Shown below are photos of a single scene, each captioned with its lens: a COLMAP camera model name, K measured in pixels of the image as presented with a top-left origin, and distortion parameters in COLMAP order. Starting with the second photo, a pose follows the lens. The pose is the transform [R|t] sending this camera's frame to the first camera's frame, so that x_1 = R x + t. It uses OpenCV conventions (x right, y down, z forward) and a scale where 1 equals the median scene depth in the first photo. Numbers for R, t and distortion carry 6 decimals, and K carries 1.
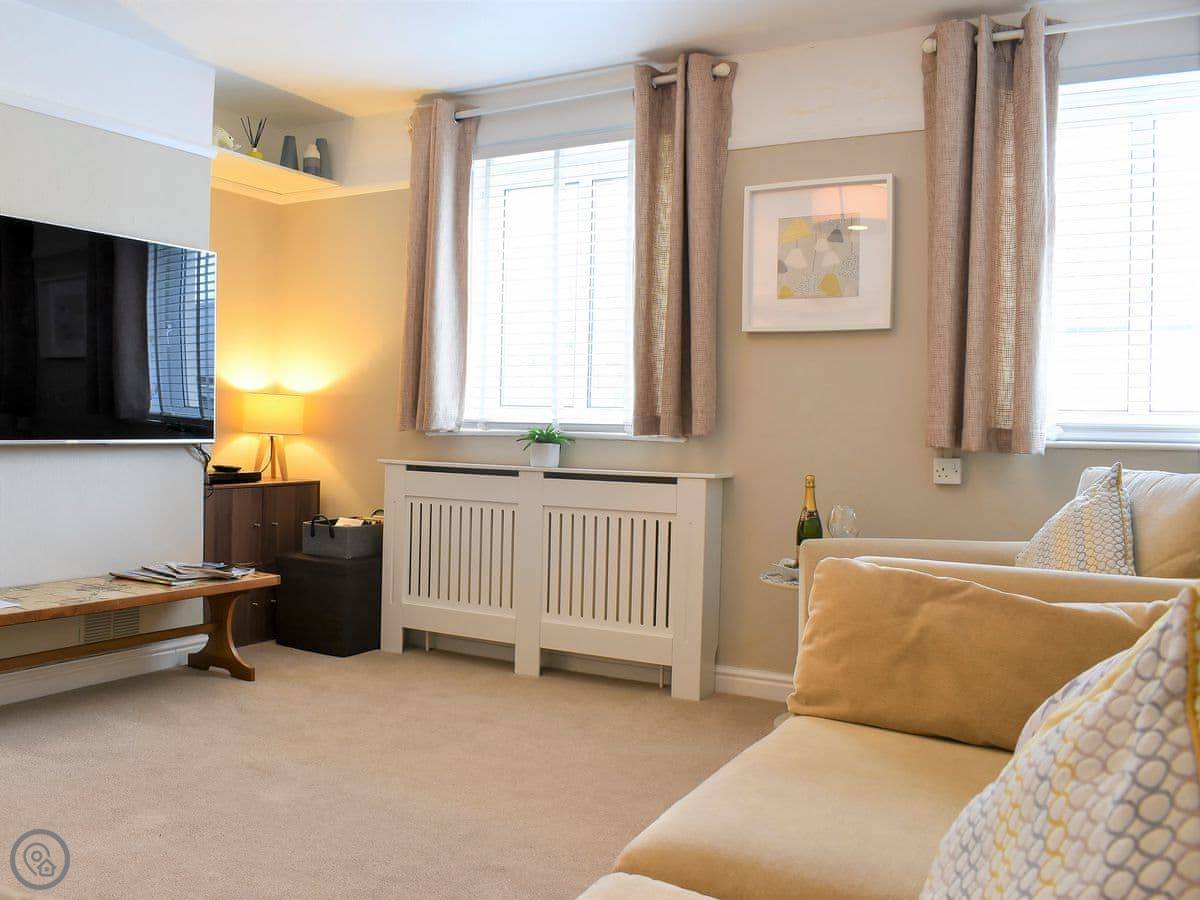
lens RADIAL K [[1072.7, 0, 600.0], [0, 1072.7, 450.0], [0, 0, 1]] dist [-0.095149, -0.000638]
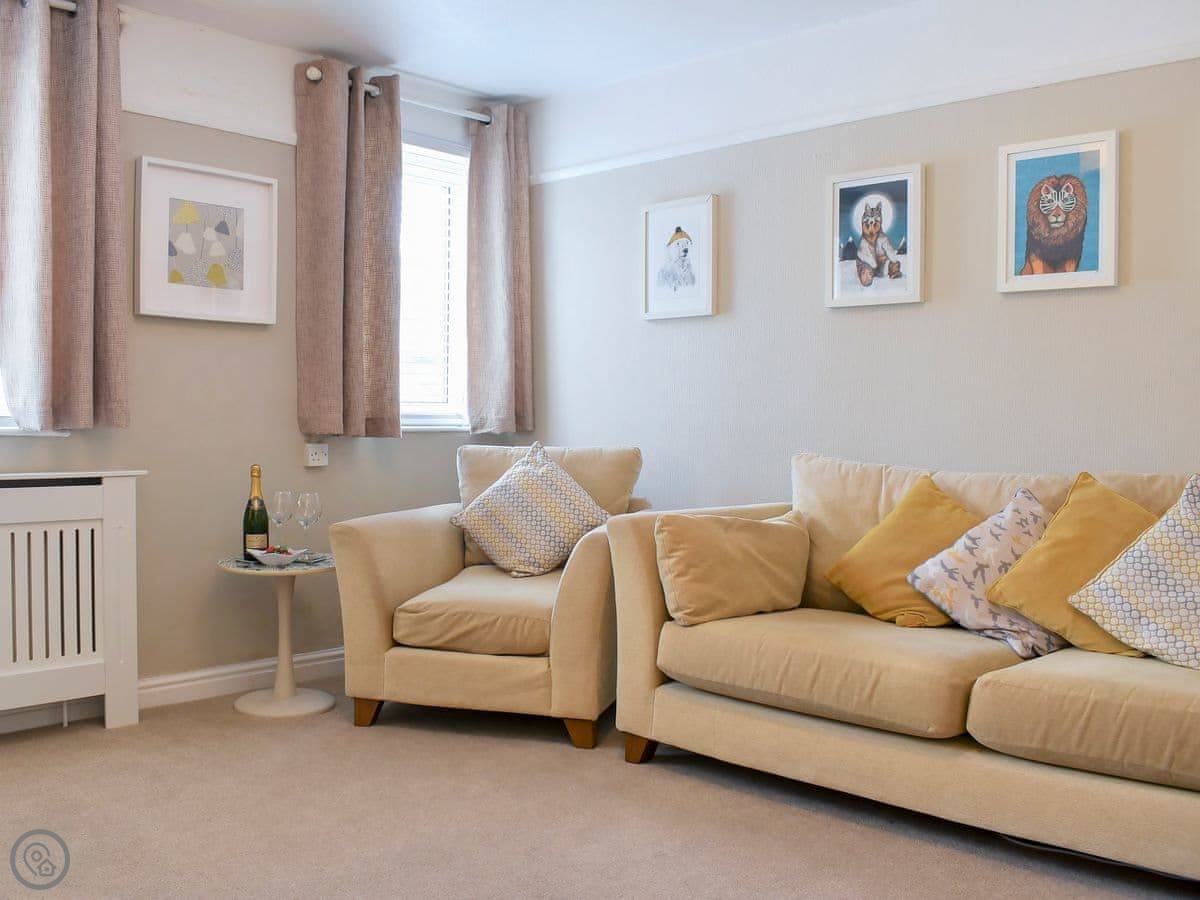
lens RADIAL K [[1078.6, 0, 528.5], [0, 1078.6, 451.9], [0, 0, 1]] dist [-0.099855, -0.000303]
pose [[0.288437, -0.041006, 0.956621, -0.656103], [0.019597, 0.999126, 0.036919, -0.019737], [-0.957298, 0.008098, 0.288988, 0.425865]]
